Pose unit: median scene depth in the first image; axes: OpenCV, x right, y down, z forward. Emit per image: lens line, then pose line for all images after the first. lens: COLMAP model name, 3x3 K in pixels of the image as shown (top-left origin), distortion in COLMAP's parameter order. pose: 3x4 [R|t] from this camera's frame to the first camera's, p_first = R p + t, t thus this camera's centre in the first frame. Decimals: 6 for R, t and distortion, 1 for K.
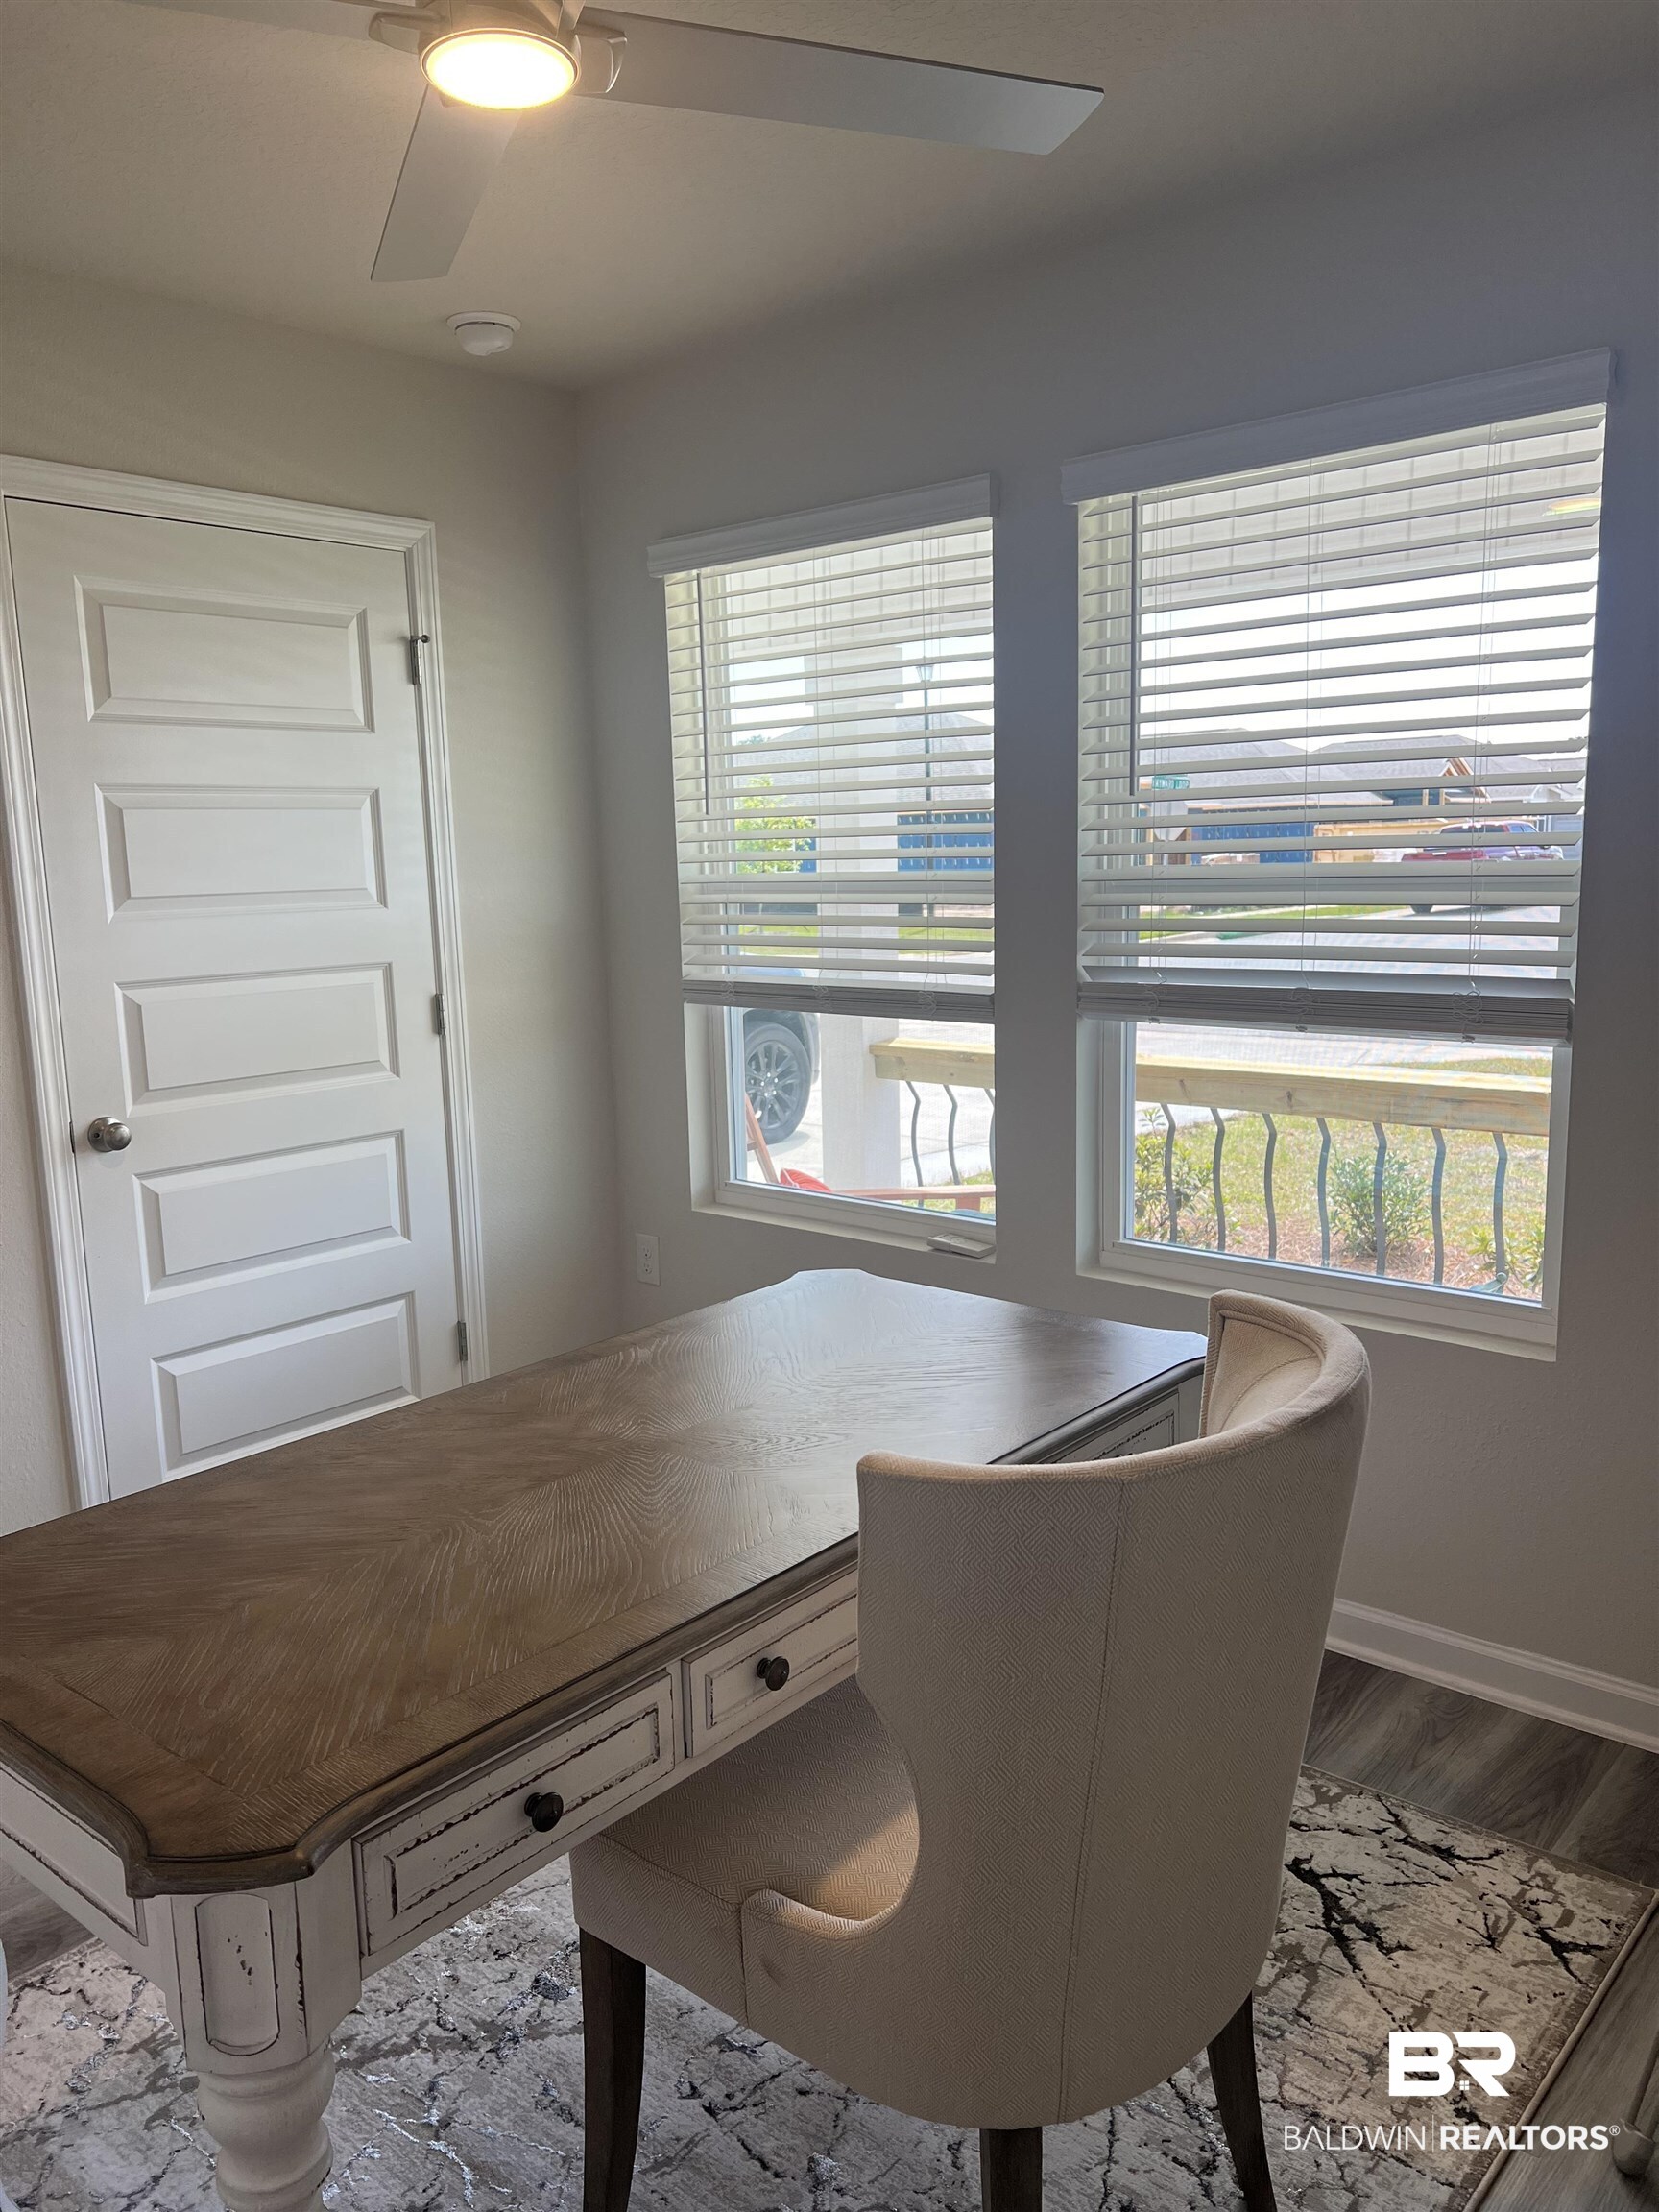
lens RADIAL K [[1674.4, 0, 829.5], [0, 1674.4, 1106.0], [0, 0, 1]] dist [0.094880, -0.100624]
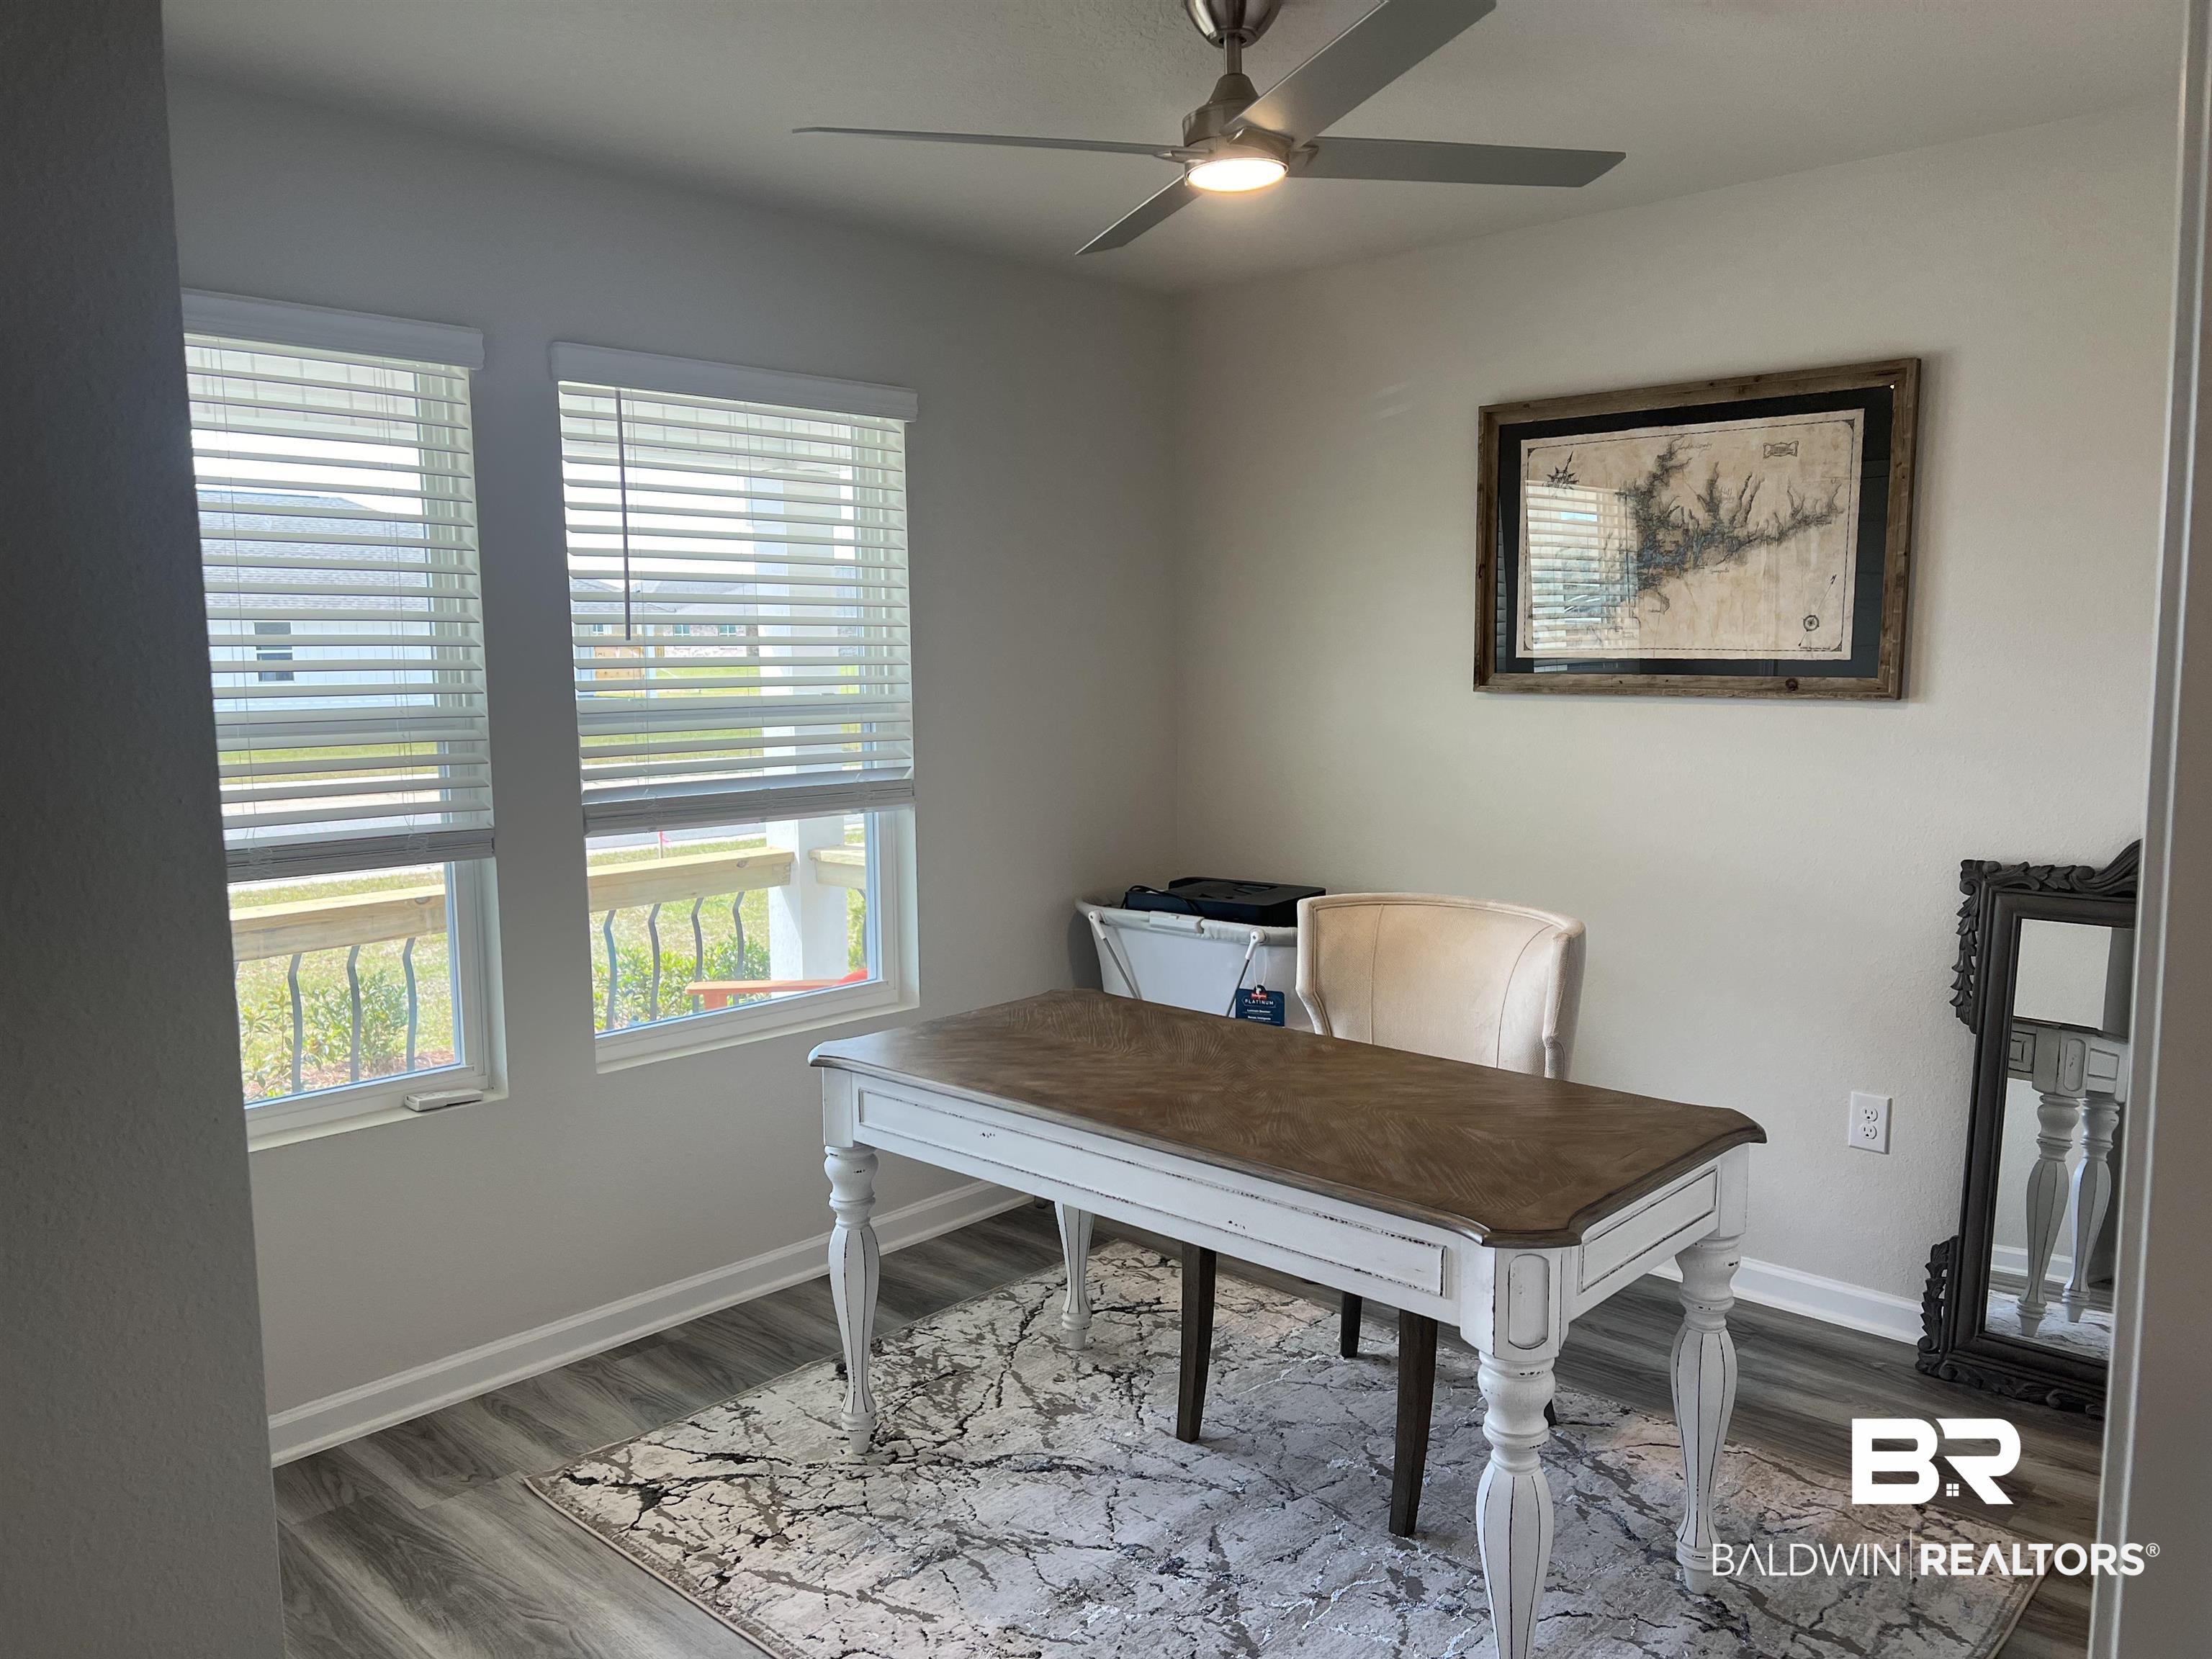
lens RADIAL K [[1651.8, 0, 1107.6], [0, 1651.8, 832.7], [0, 0, 1]] dist [0.073664, -0.086955]
pose [[0.053695, -0.083026, 0.995100, -0.990599], [0.165660, 0.983469, 0.073117, -0.085234], [-0.984720, 0.160922, 0.066561, 0.640207]]
